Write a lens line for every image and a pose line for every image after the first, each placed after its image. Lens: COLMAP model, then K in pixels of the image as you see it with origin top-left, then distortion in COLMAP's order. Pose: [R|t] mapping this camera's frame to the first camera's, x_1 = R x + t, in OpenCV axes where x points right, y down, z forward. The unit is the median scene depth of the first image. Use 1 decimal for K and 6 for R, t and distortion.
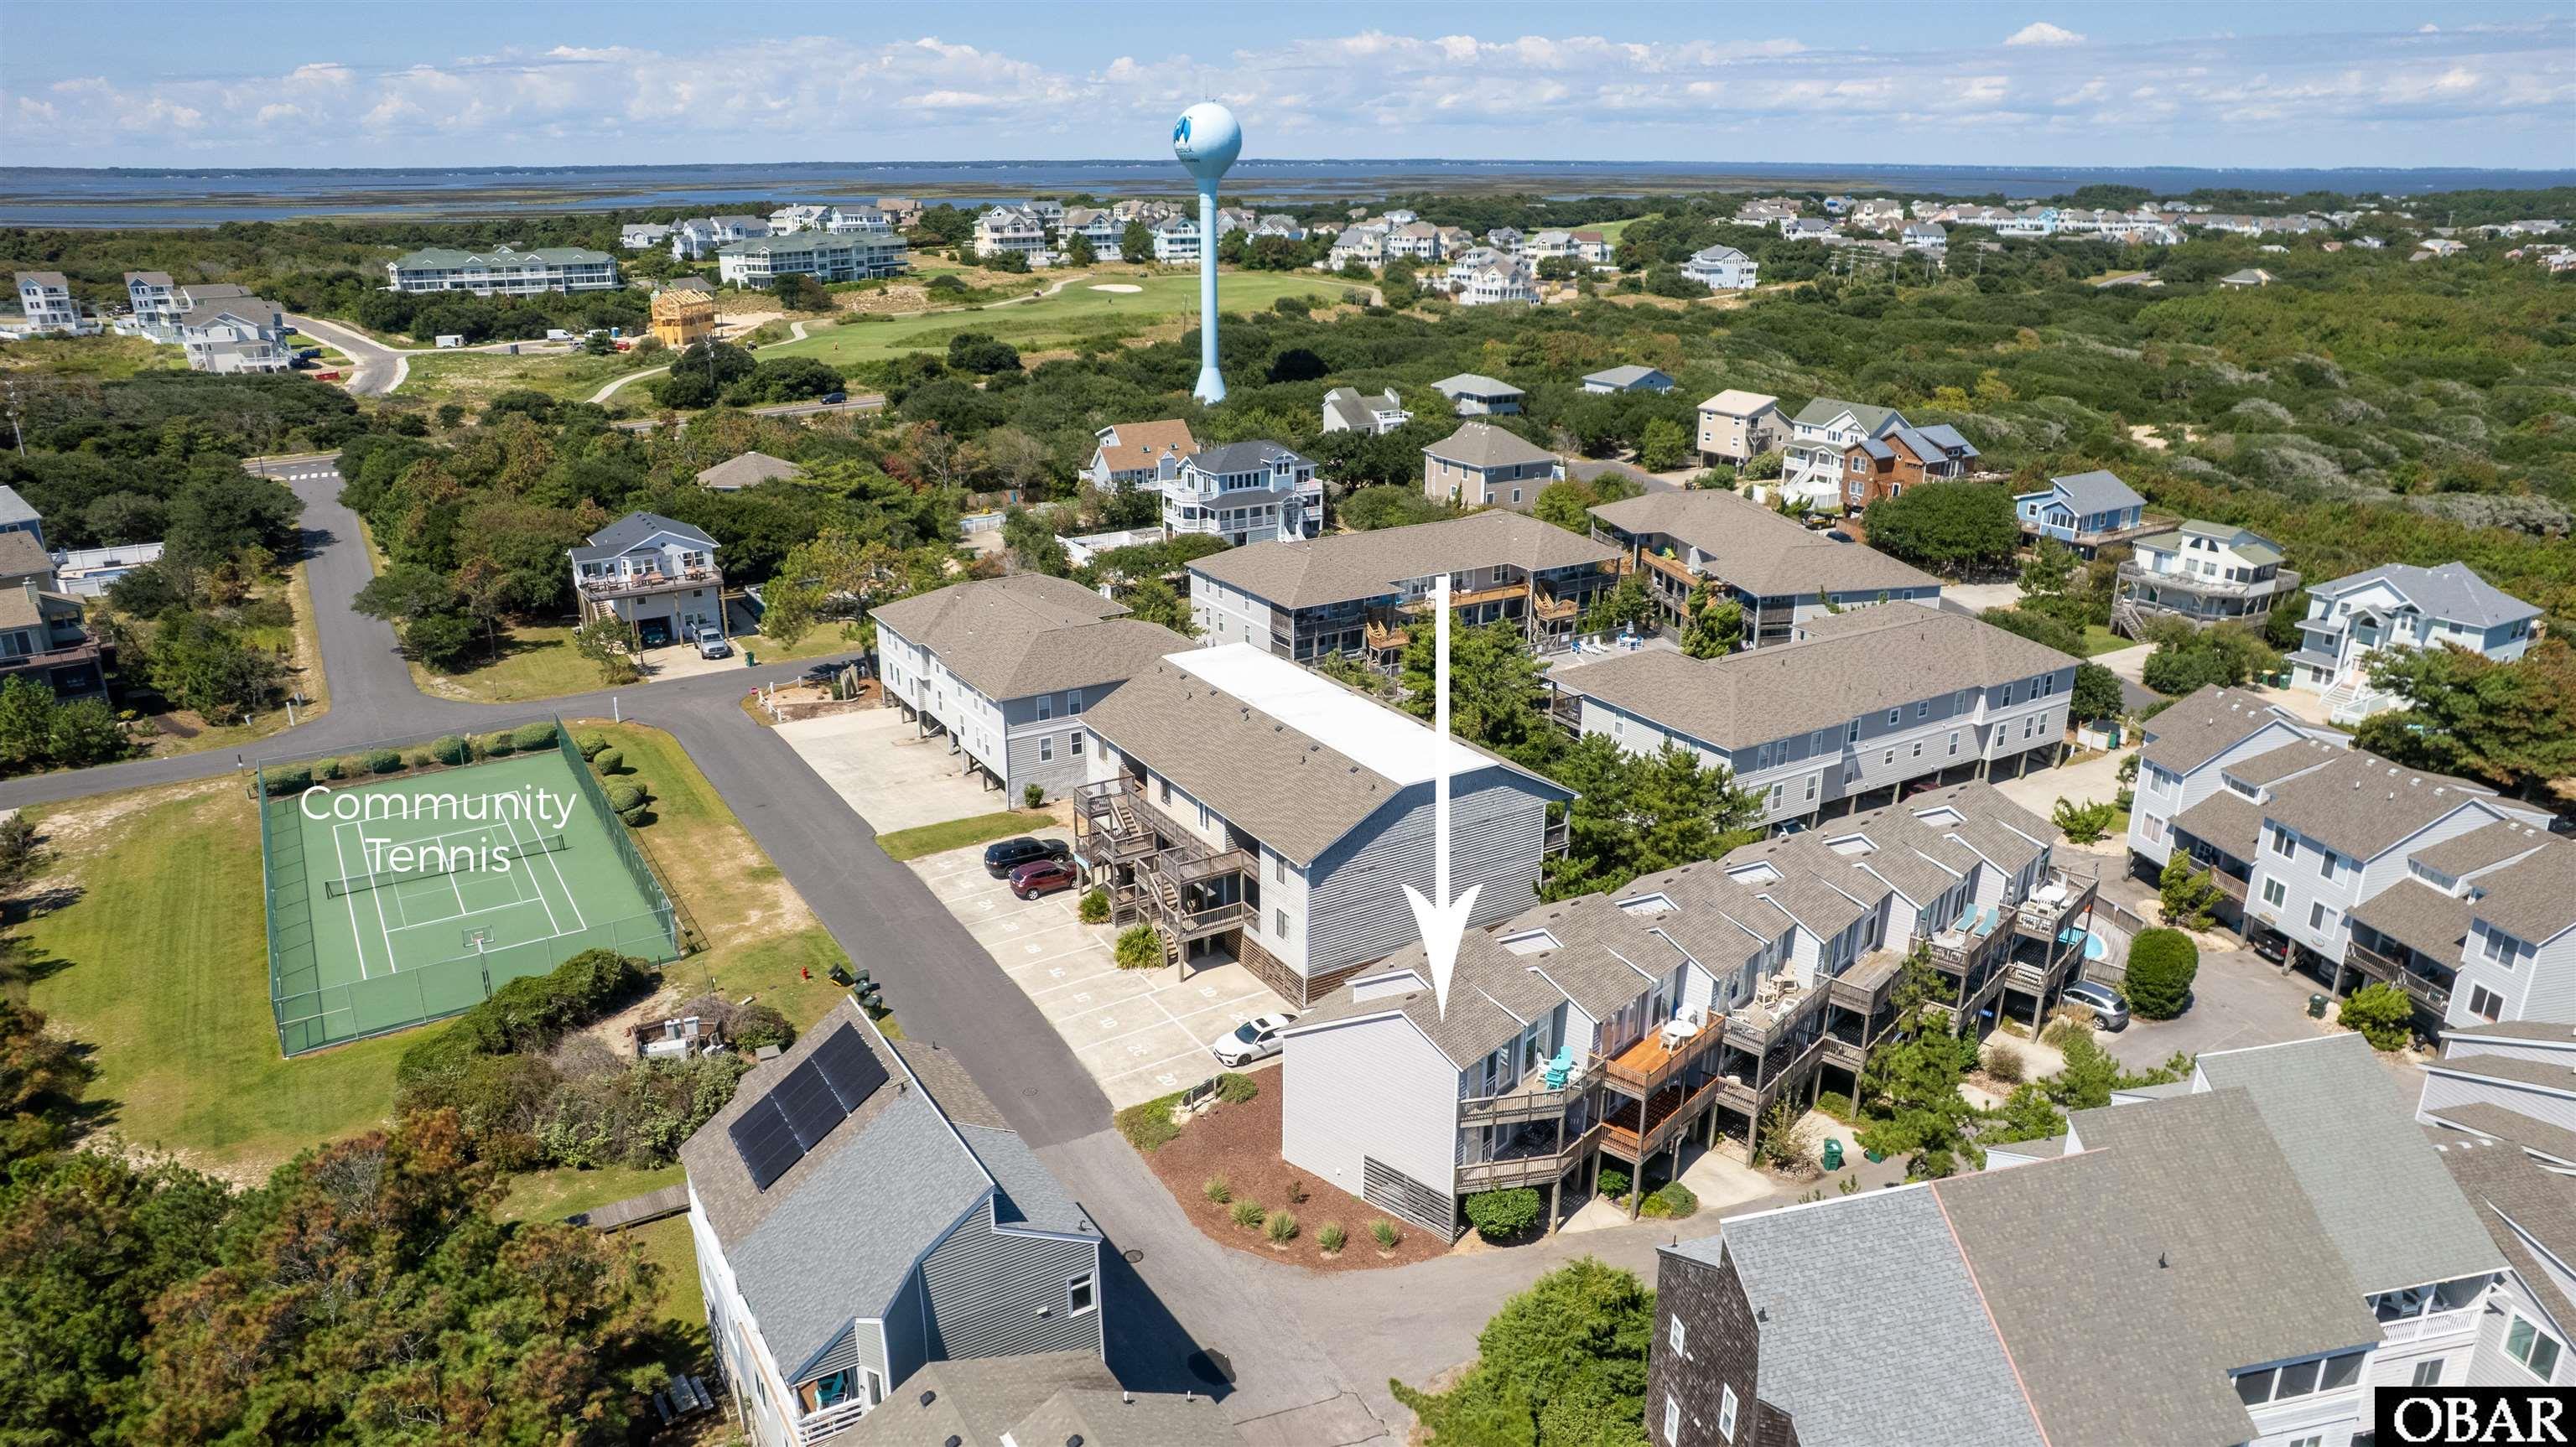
lens RADIAL K [[1659.6, 0, 1288.0], [0, 1659.6, 723.5], [0, 0, 1]] dist [-0.076862, 0.075776]
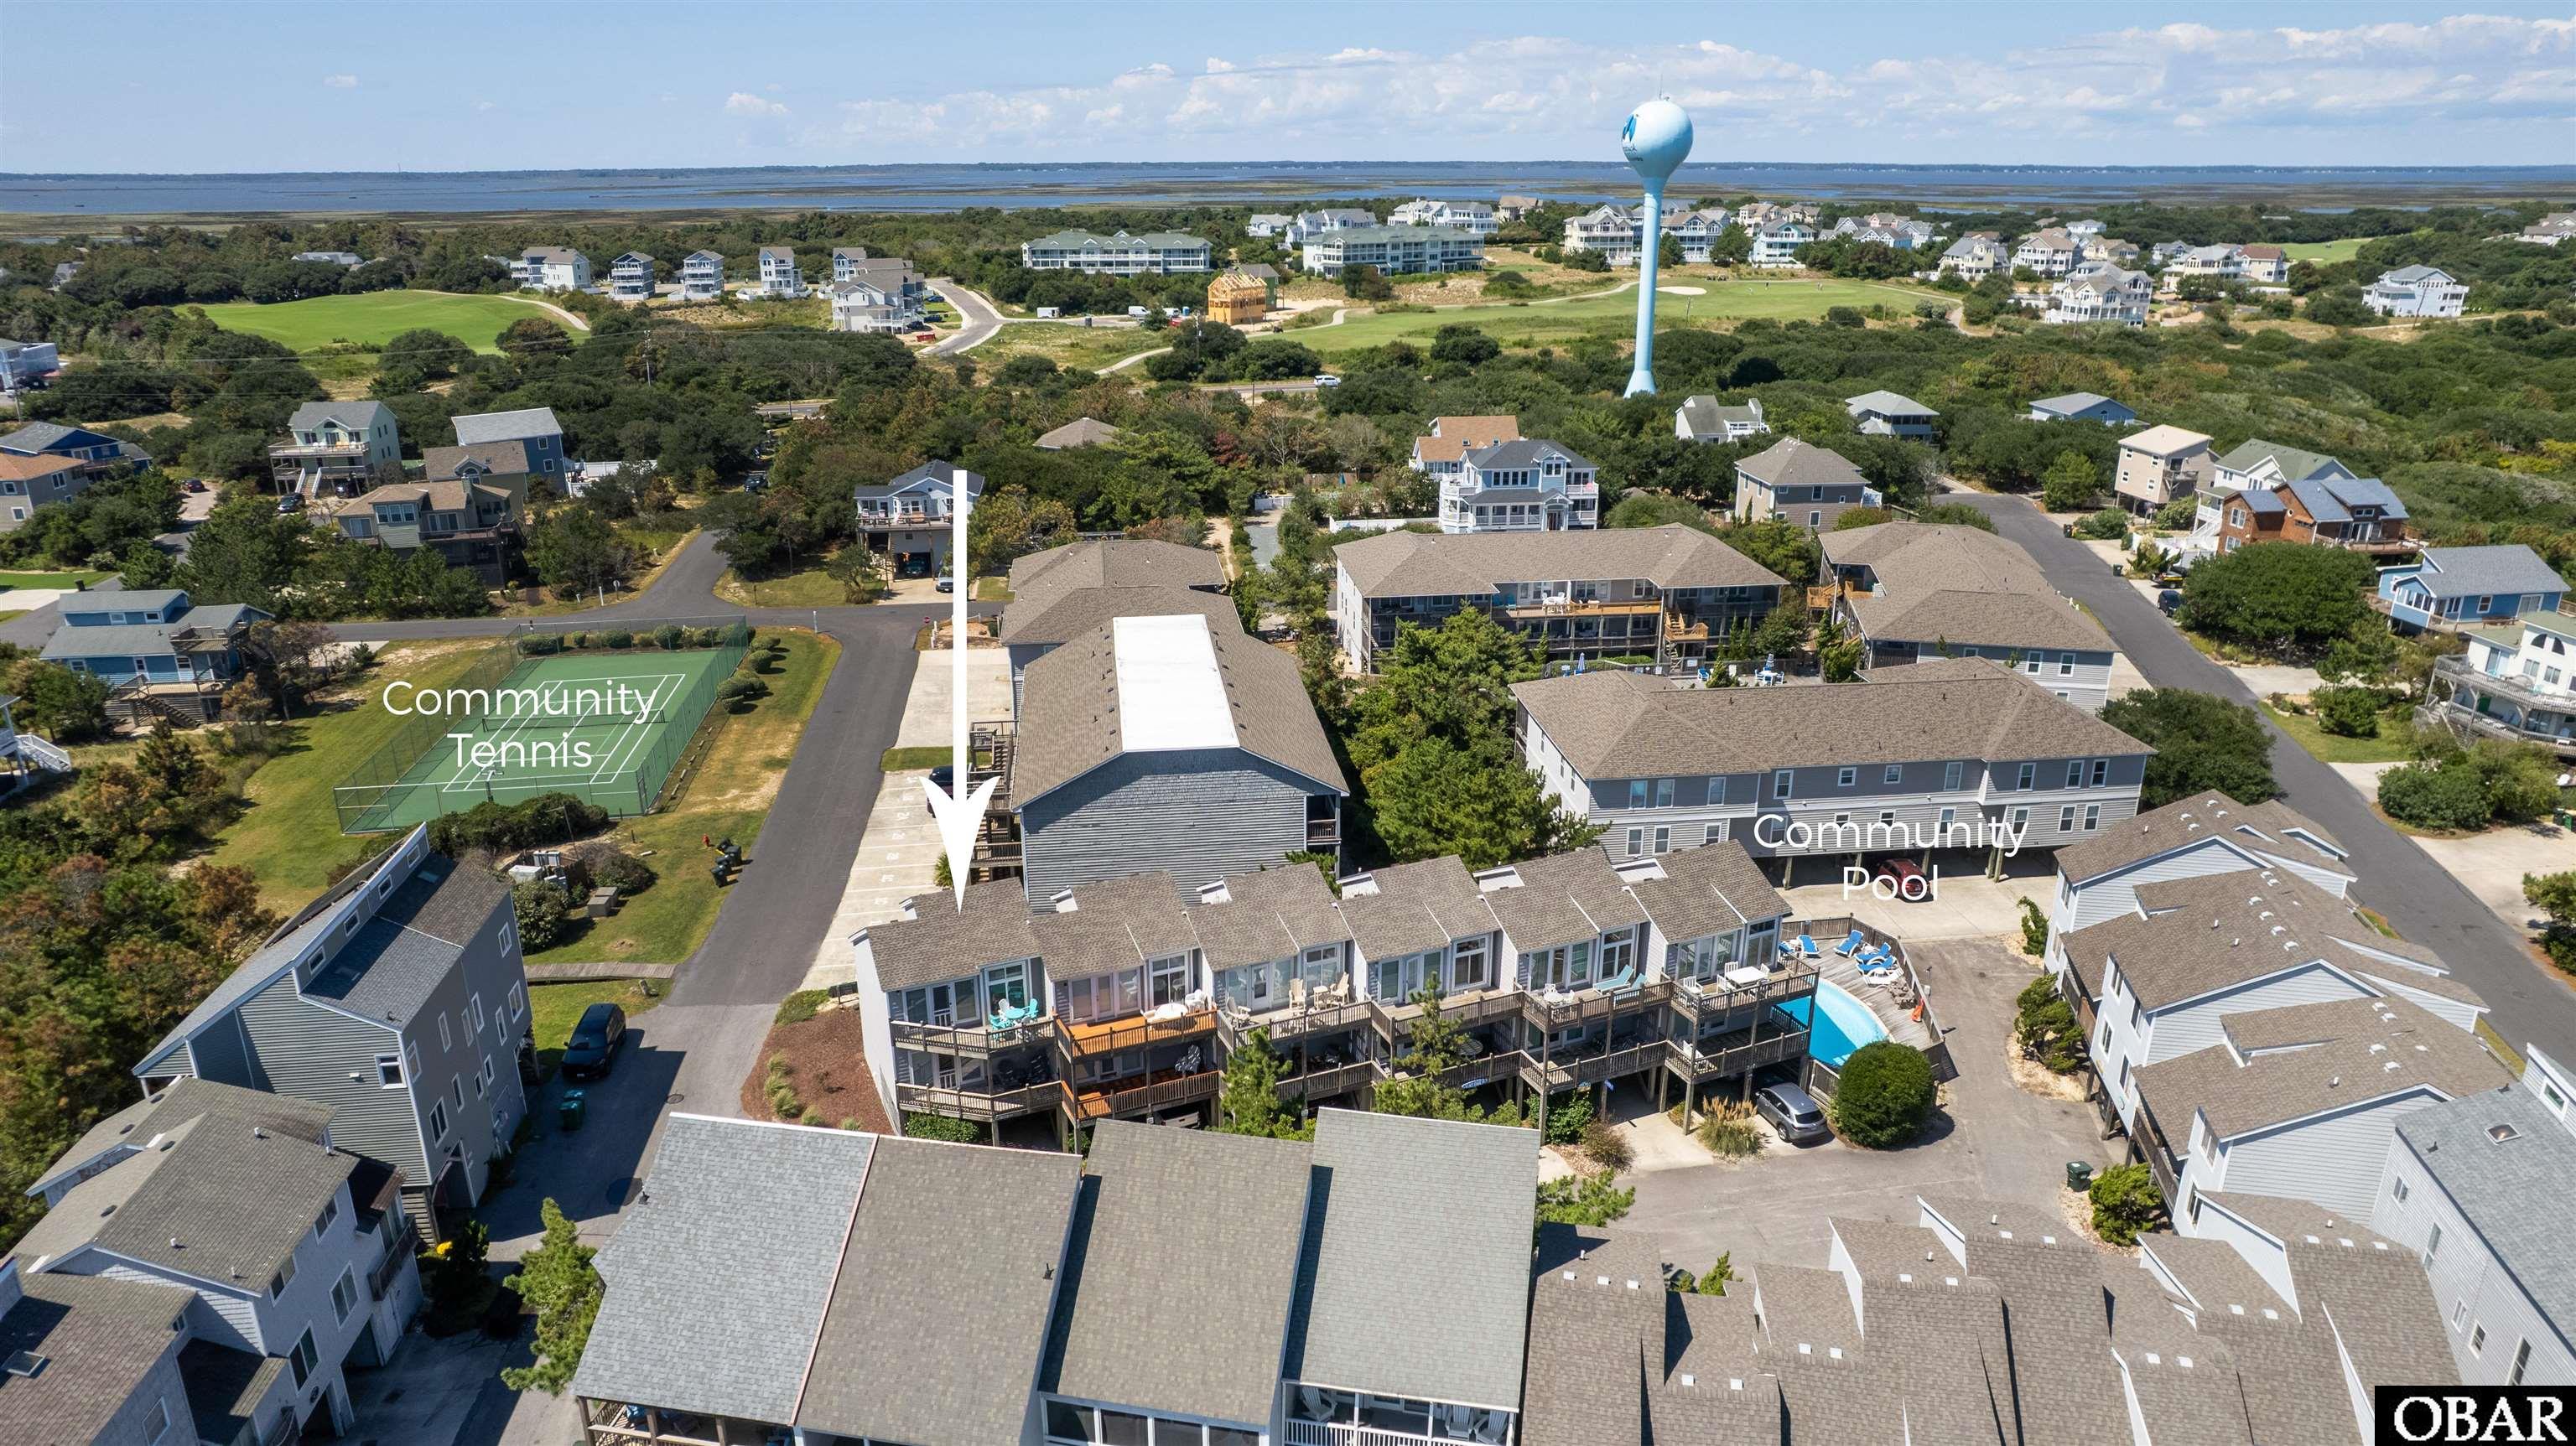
lens RADIAL K [[1659.5, 0, 1288.0], [0, 1659.5, 723.0], [0, 0, 1]] dist [-0.076862, 0.075776]
pose [[0.910149, 0.133534, -0.392170, 0.317729], [-0.133736, 0.990651, 0.026940, -0.011870], [0.392101, 0.027927, 0.919498, 0.044872]]
